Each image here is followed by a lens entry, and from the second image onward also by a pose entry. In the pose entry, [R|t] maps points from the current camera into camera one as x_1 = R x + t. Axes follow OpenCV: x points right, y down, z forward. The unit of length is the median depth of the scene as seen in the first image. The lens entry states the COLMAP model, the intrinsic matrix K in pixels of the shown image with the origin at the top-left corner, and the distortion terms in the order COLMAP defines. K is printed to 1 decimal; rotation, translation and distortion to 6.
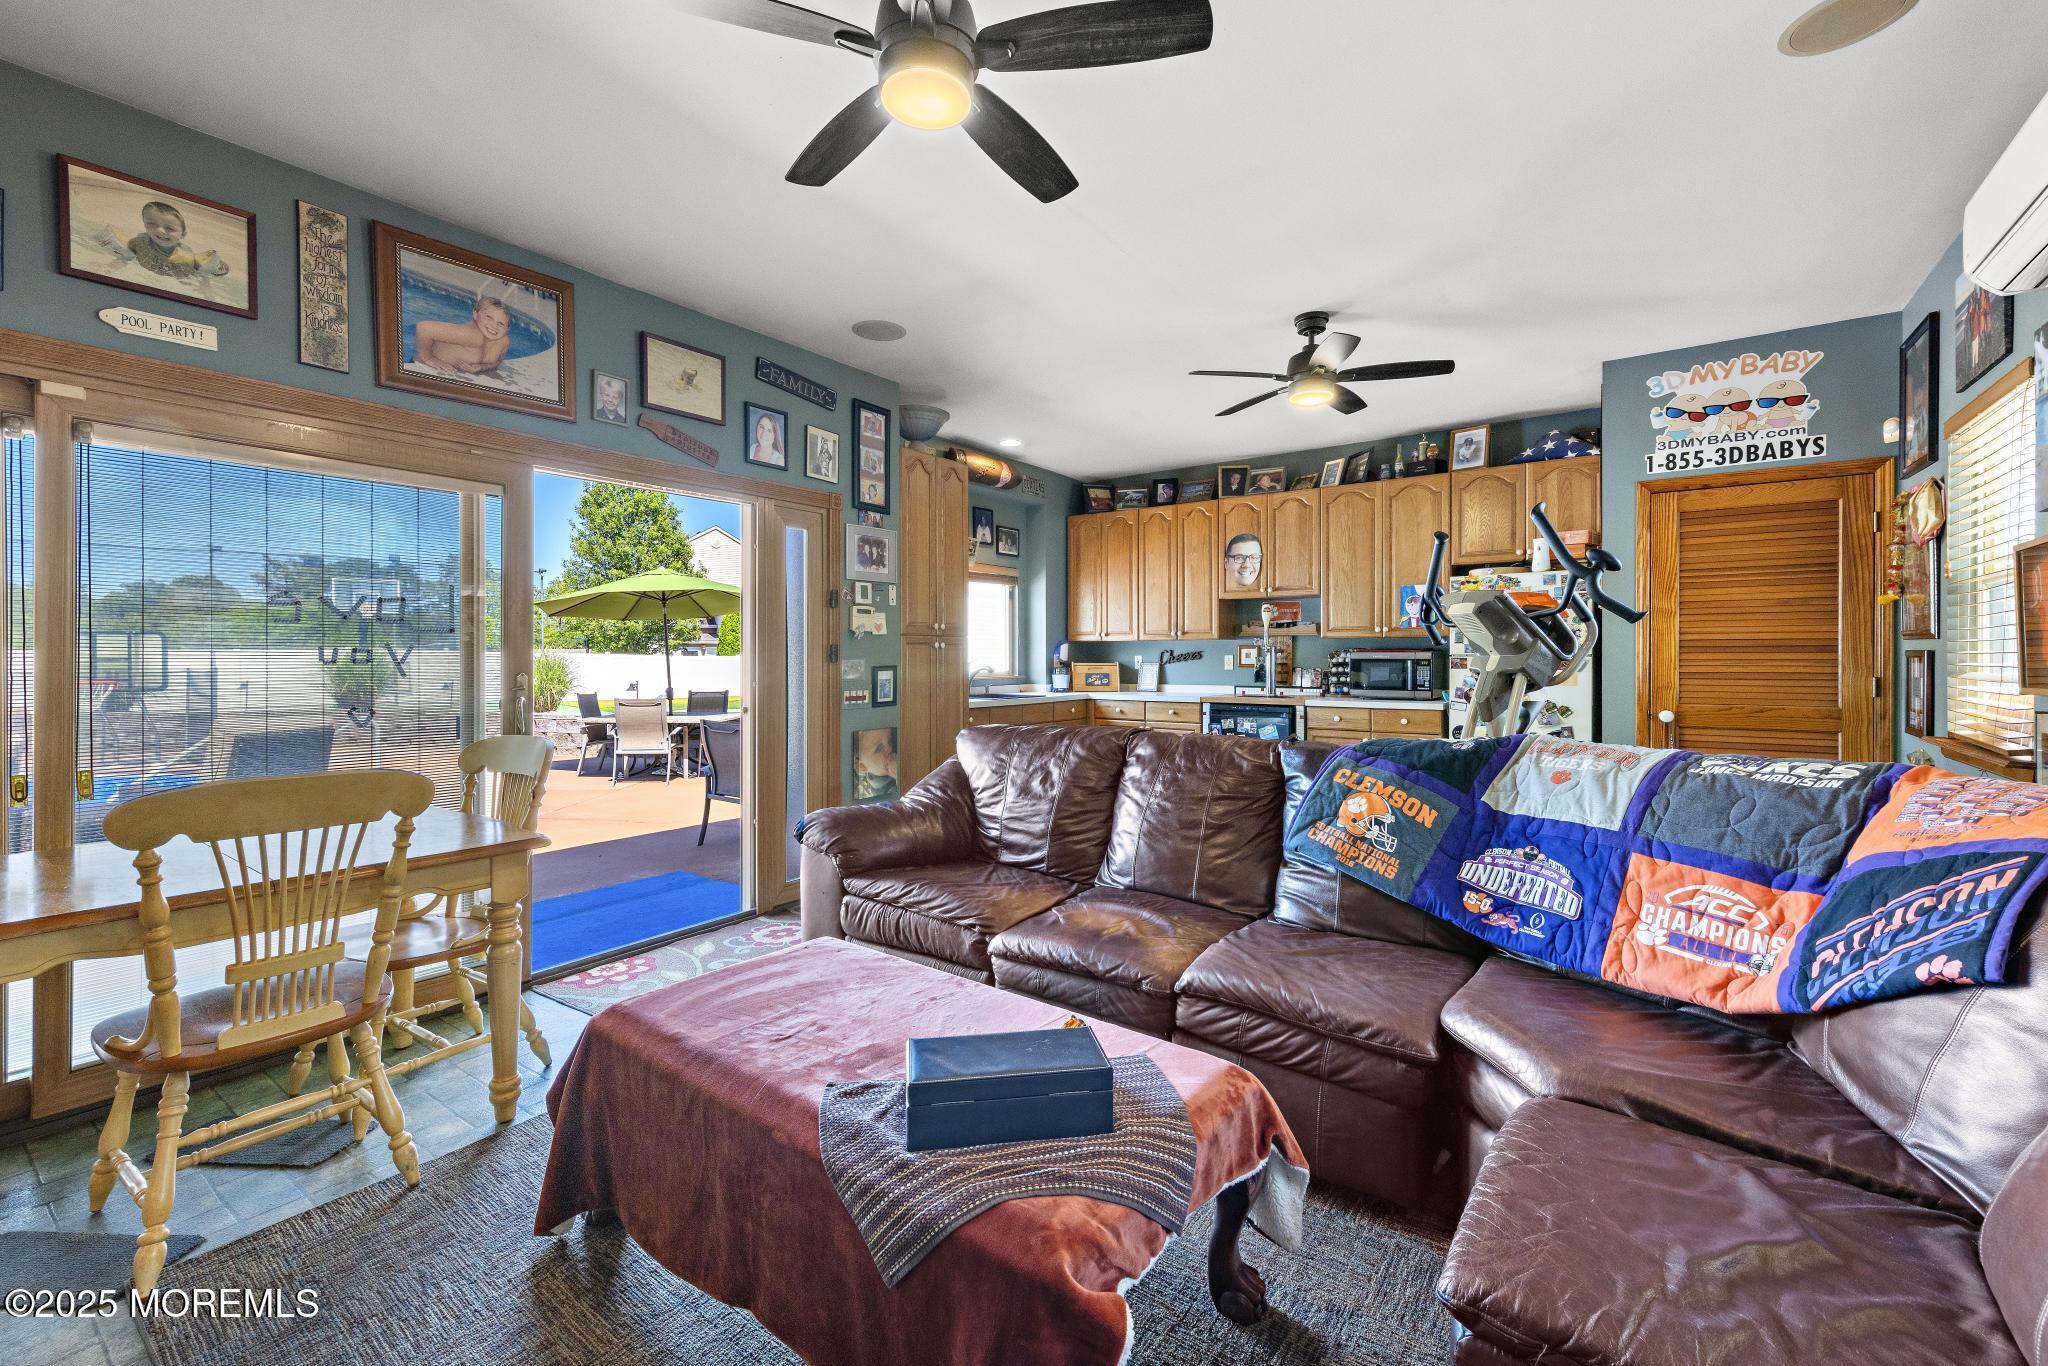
lens RADIAL K [[848.9, 0, 1025.8], [0, 848.9, 665.4], [0, 0, 1]] dist [0.002987, 0.000091]
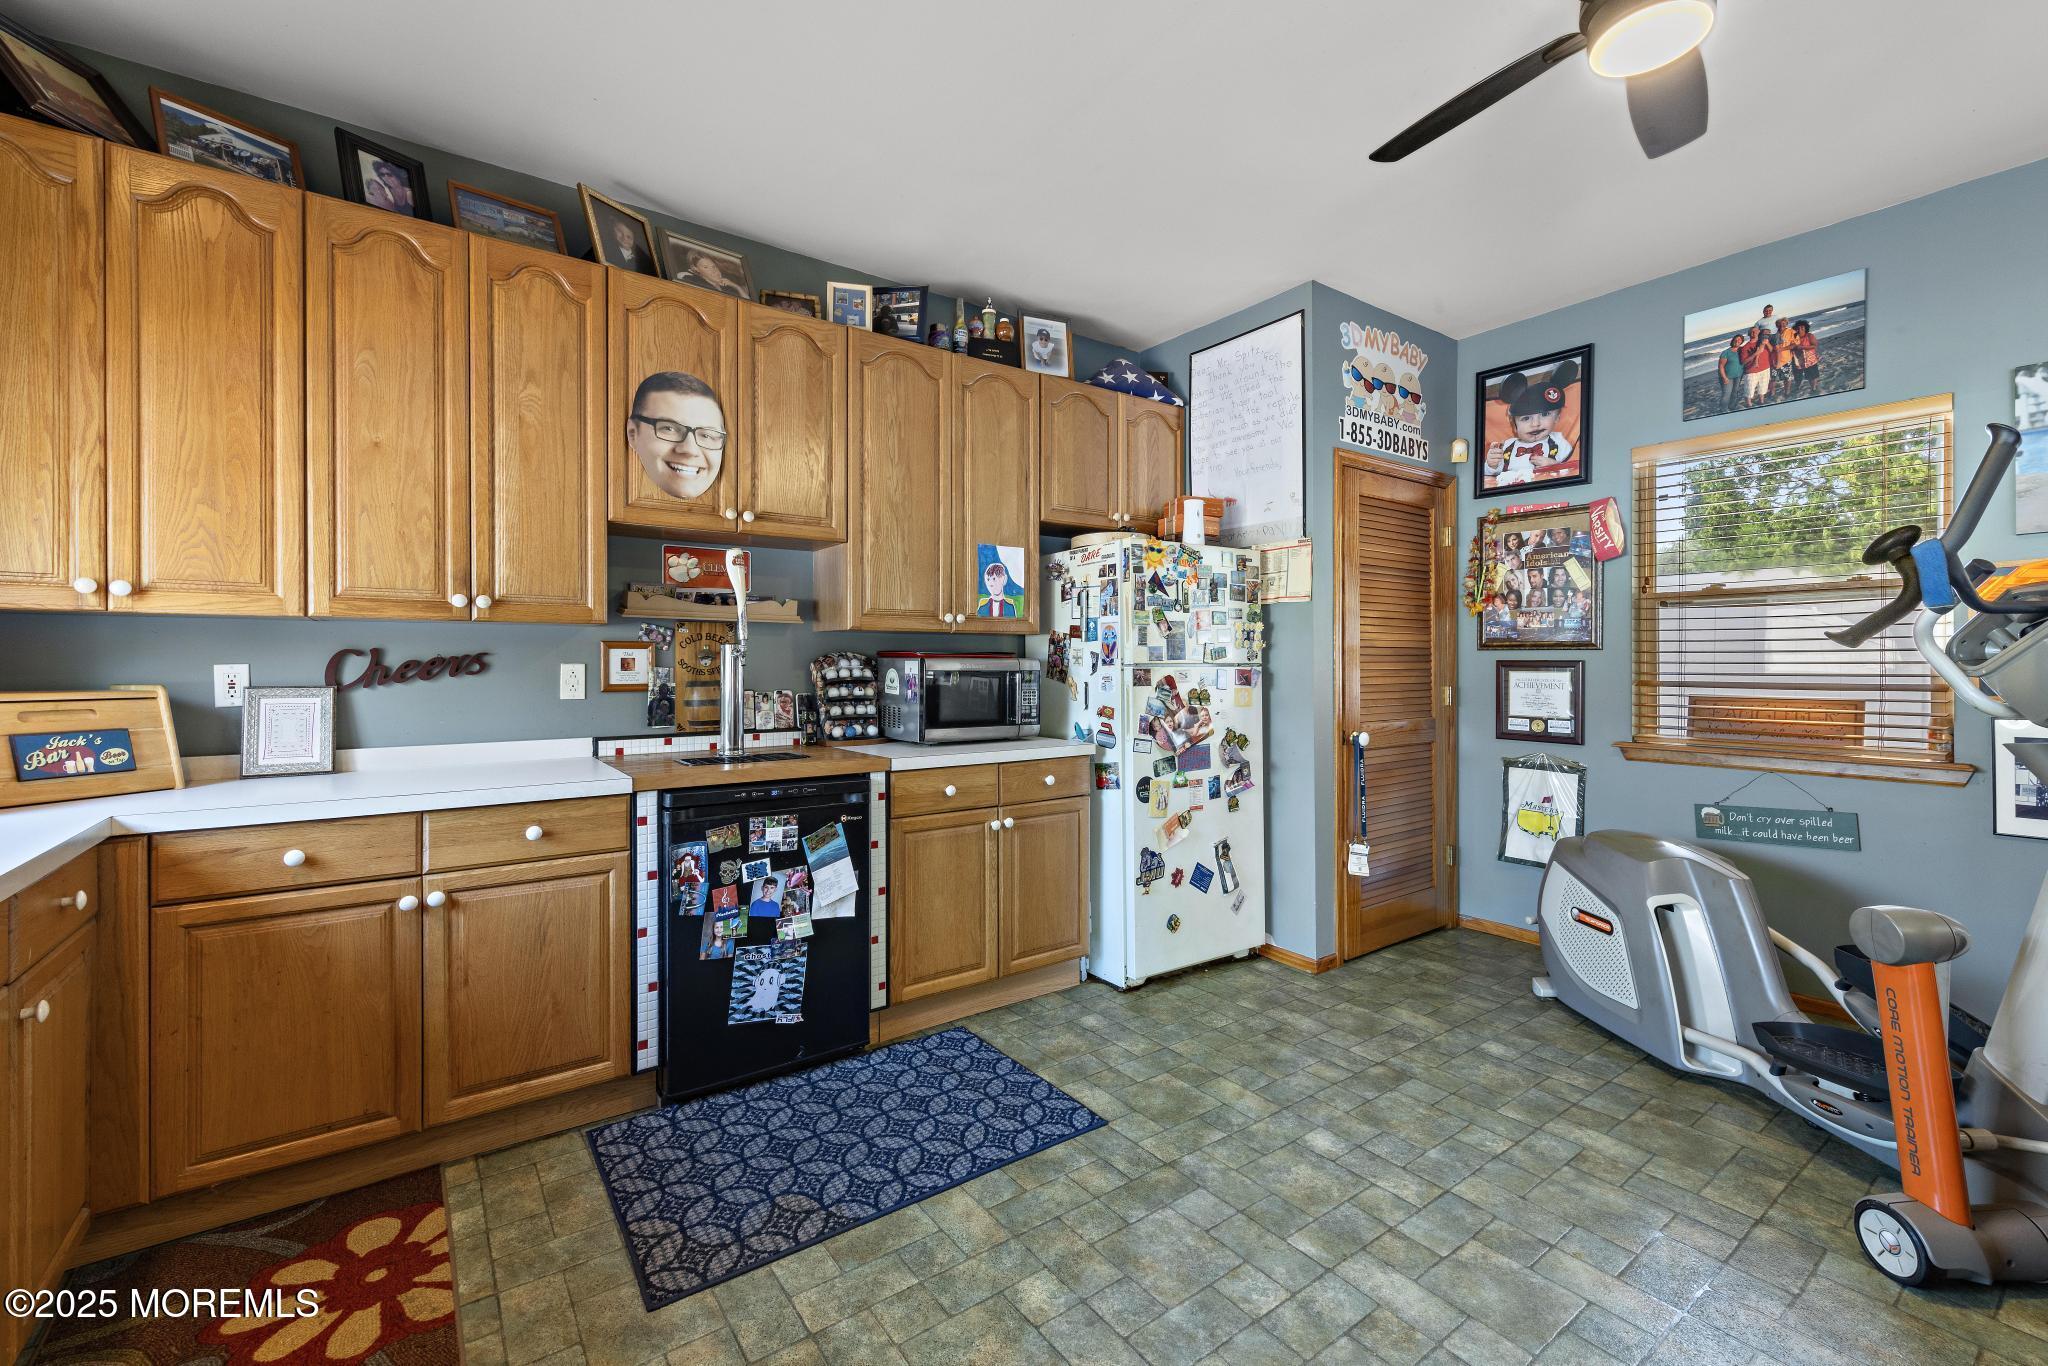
lens RADIAL K [[848.9, 0, 1026.3], [0, 848.9, 669.3], [0, 0, 1]] dist [0.002987, 0.000091]
pose [[0.304344, -0.007024, 0.952536, -0.096349], [0.010288, 0.999939, 0.004087, -0.010182], [-0.952507, 0.008556, 0.304397, 0.769031]]
